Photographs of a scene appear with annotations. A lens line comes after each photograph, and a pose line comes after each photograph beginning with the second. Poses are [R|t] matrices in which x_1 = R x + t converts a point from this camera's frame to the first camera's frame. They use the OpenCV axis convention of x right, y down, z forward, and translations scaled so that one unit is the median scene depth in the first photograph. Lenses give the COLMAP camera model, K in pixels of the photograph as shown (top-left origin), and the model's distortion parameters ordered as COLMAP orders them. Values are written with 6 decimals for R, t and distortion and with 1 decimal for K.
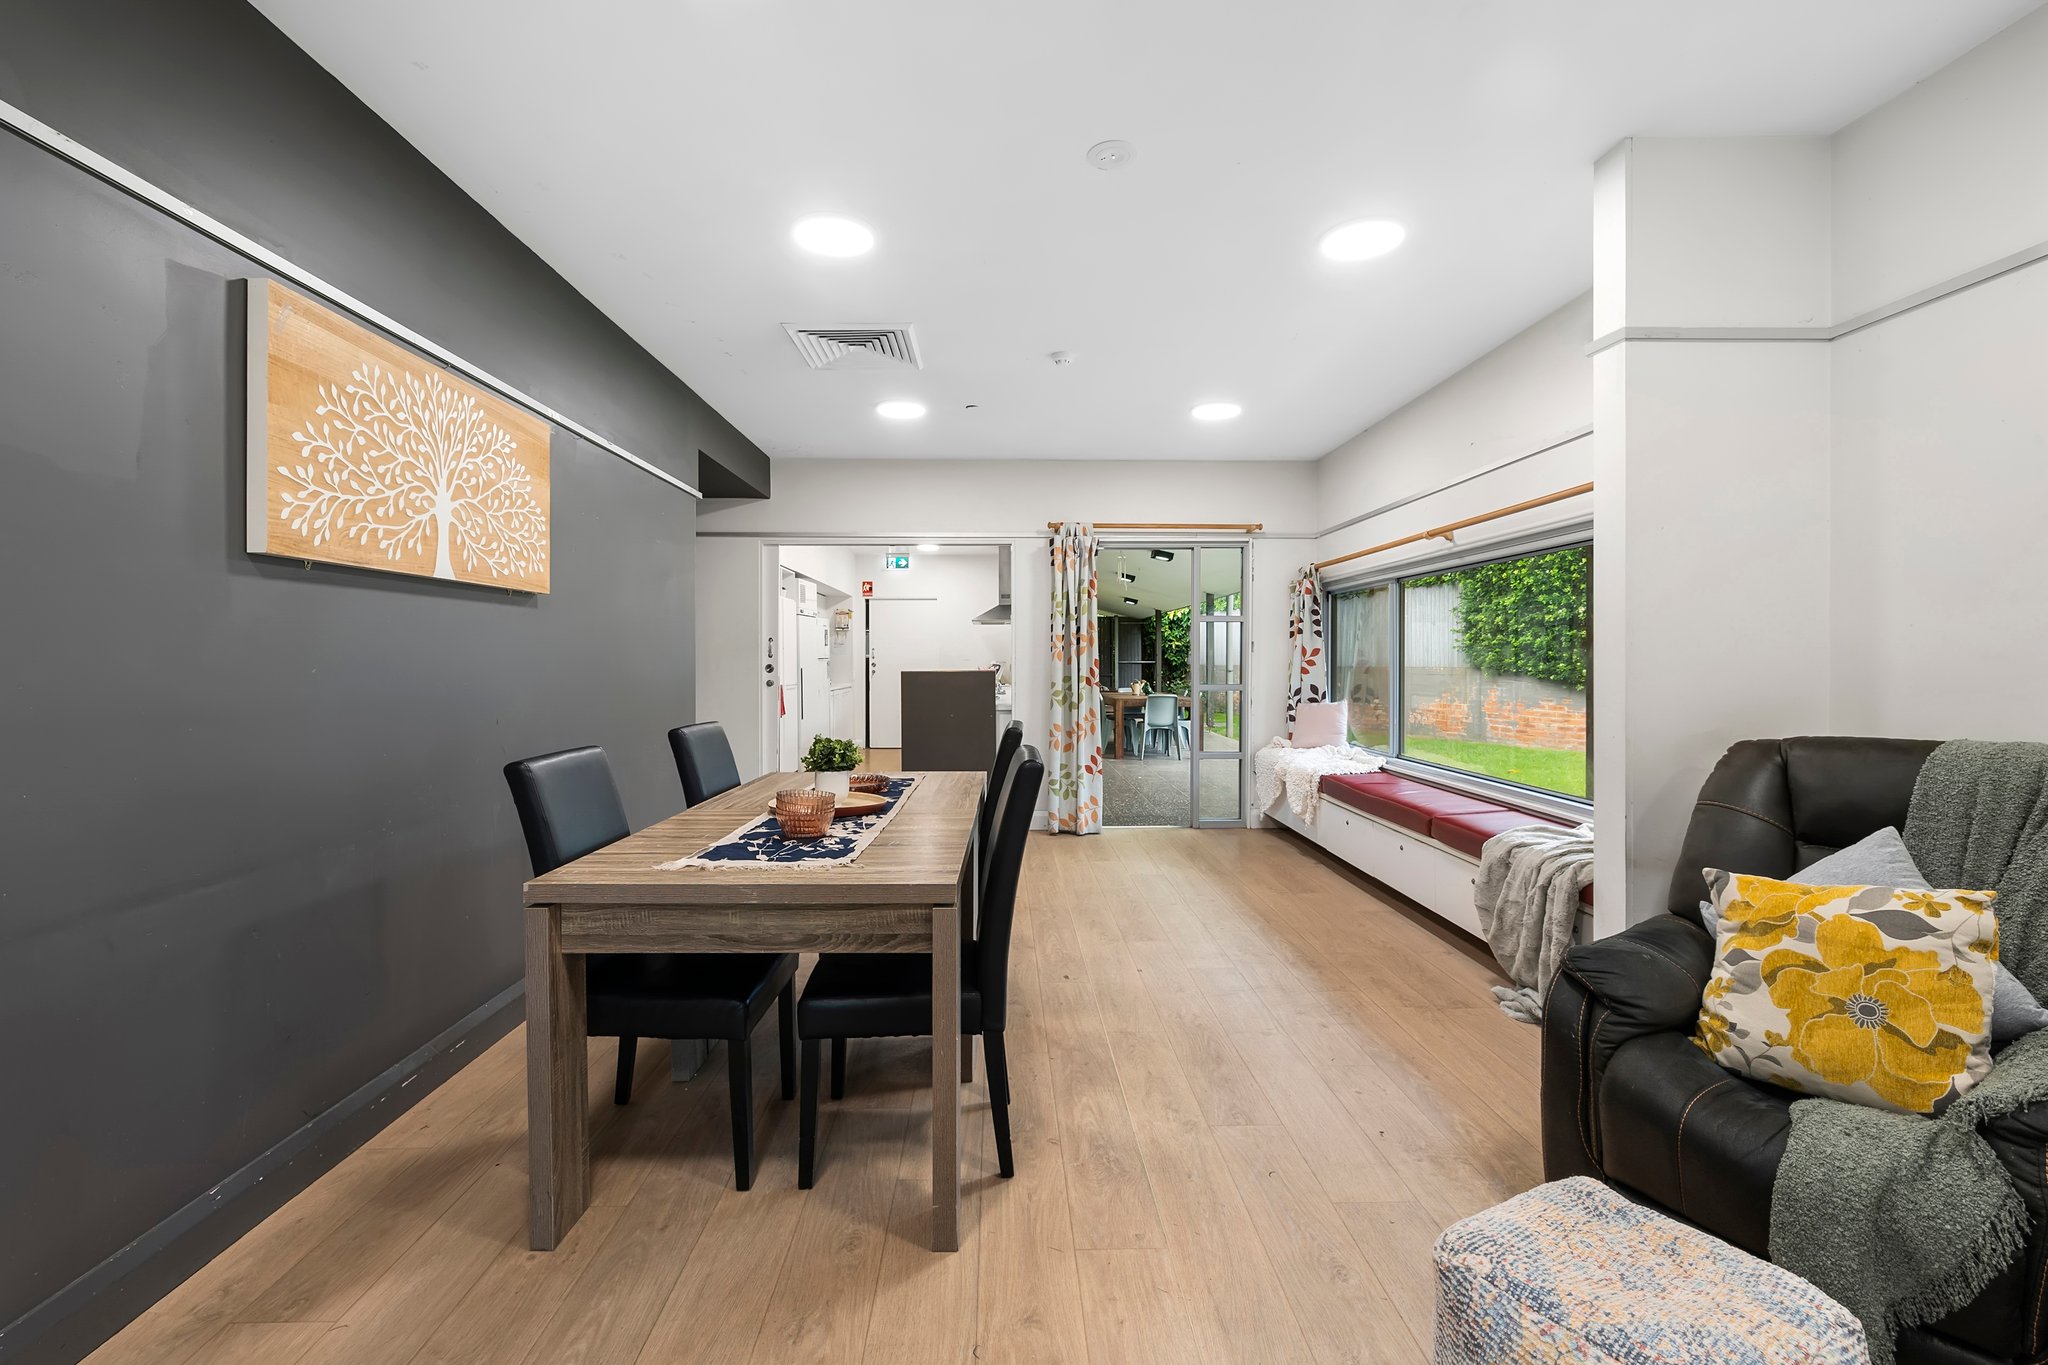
lens RADIAL K [[874.6, 0, 1014.5], [0, 874.6, 655.1], [0, 0, 1]] dist [-0.002572, 0.000245]
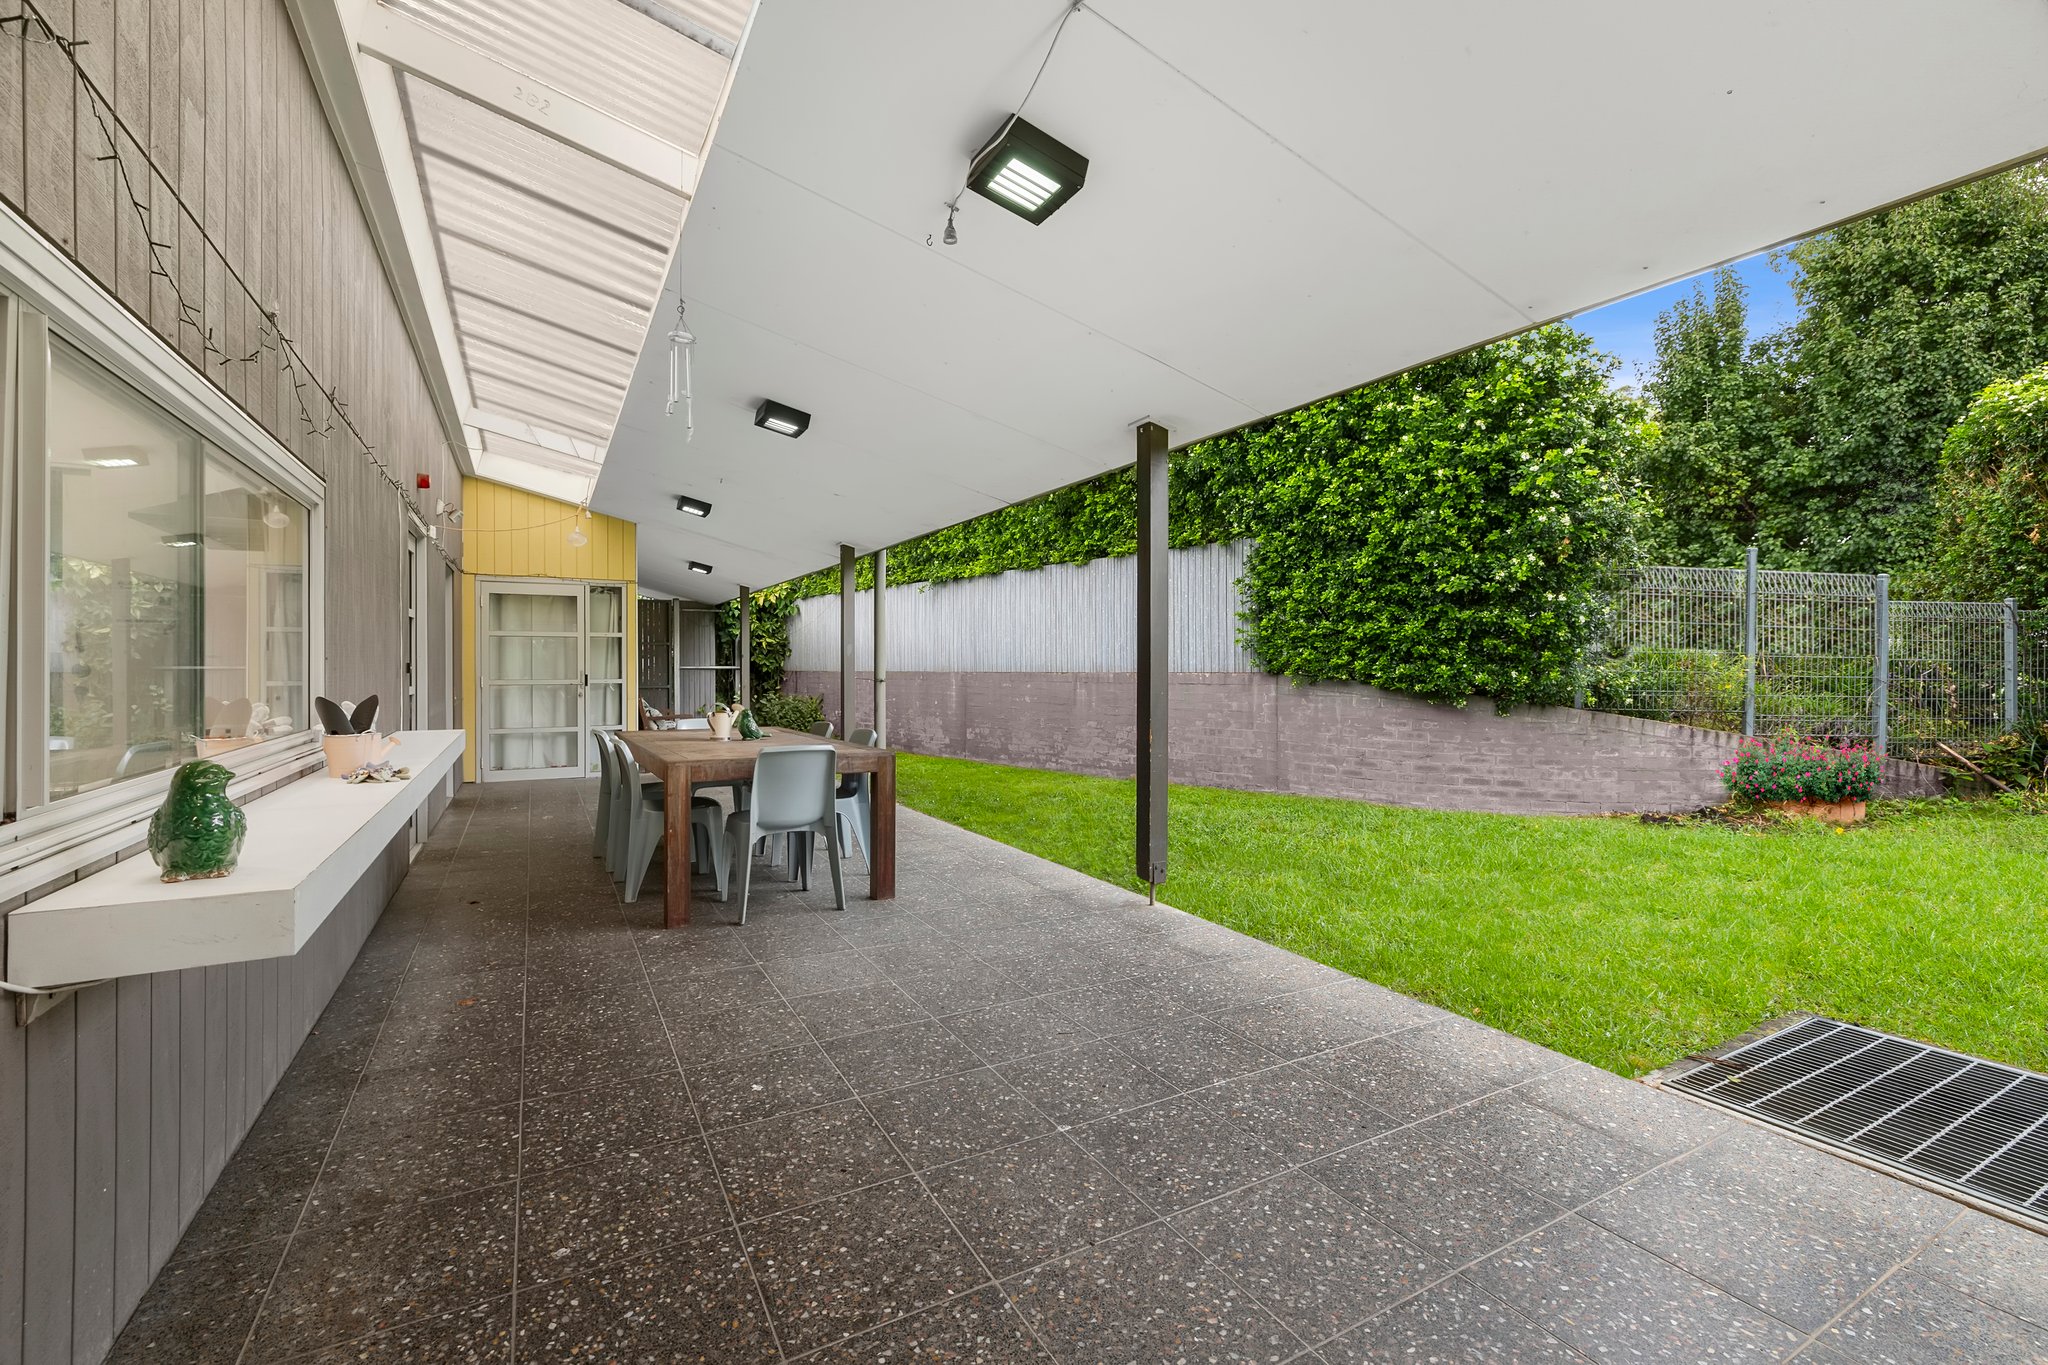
lens RADIAL K [[874.6, 0, 1019.8], [0, 874.6, 667.9], [0, 0, 1]] dist [-0.002572, 0.000245]
pose [[0.882990, -0.002156, 0.469386, 0.275173], [-0.000859, 0.999980, 0.006209, 0.029674], [-0.469390, -0.005886, 0.882971, 2.249632]]
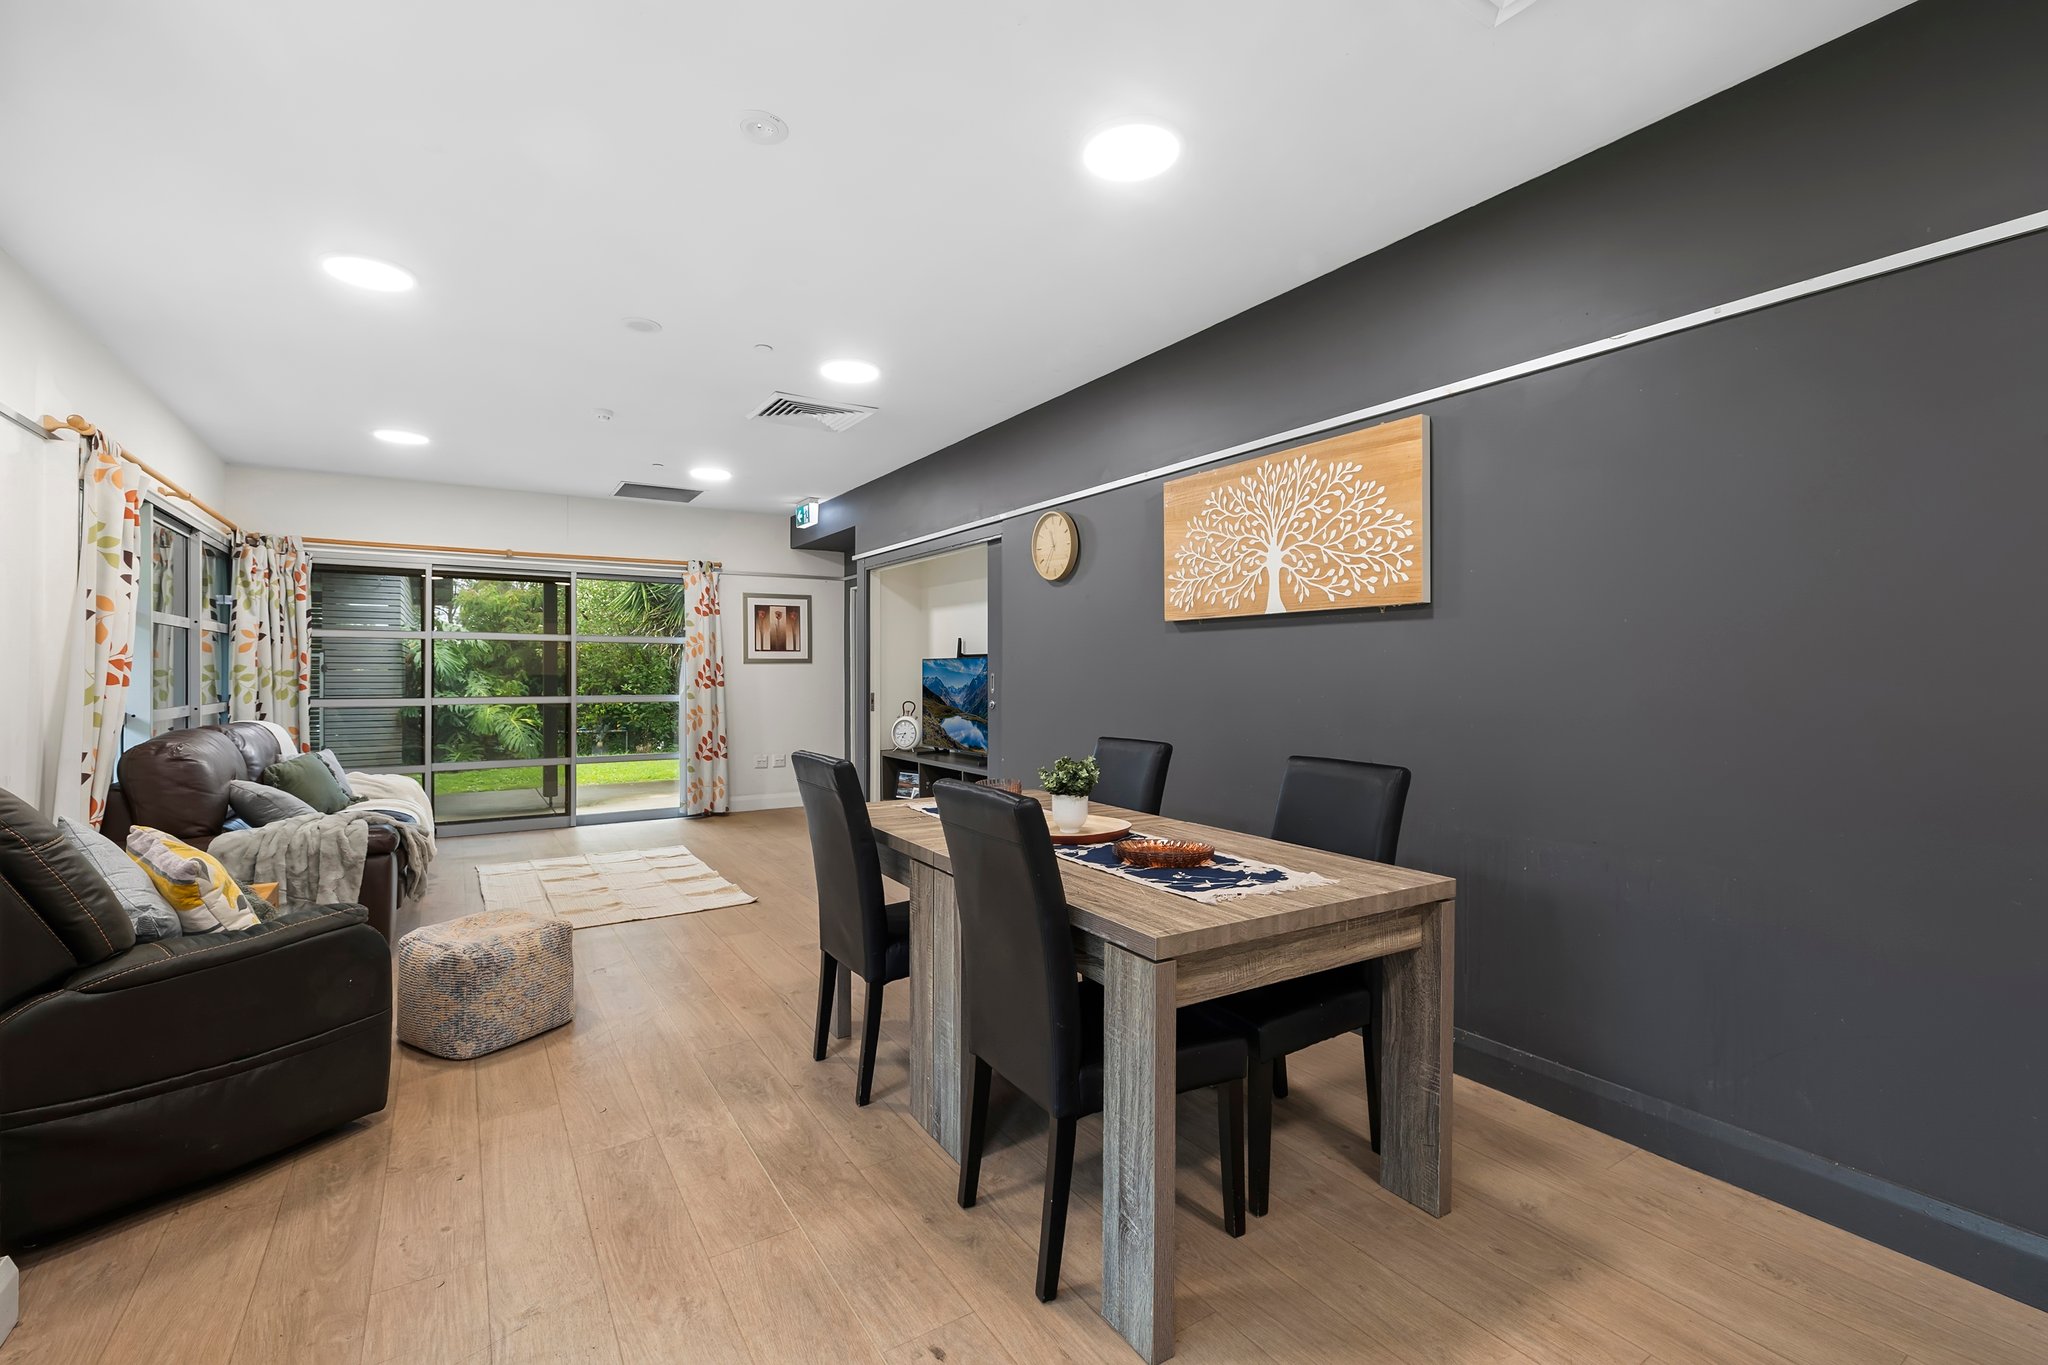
lens RADIAL K [[874.6, 0, 1013.2], [0, 874.6, 678.8], [0, 0, 1]] dist [-0.002572, 0.000245]
pose [[-0.855095, 0.003676, -0.518459, 0.305919], [0.002469, 0.999992, 0.003019, 0.004754], [0.518466, 0.001301, -0.855097, 1.631988]]
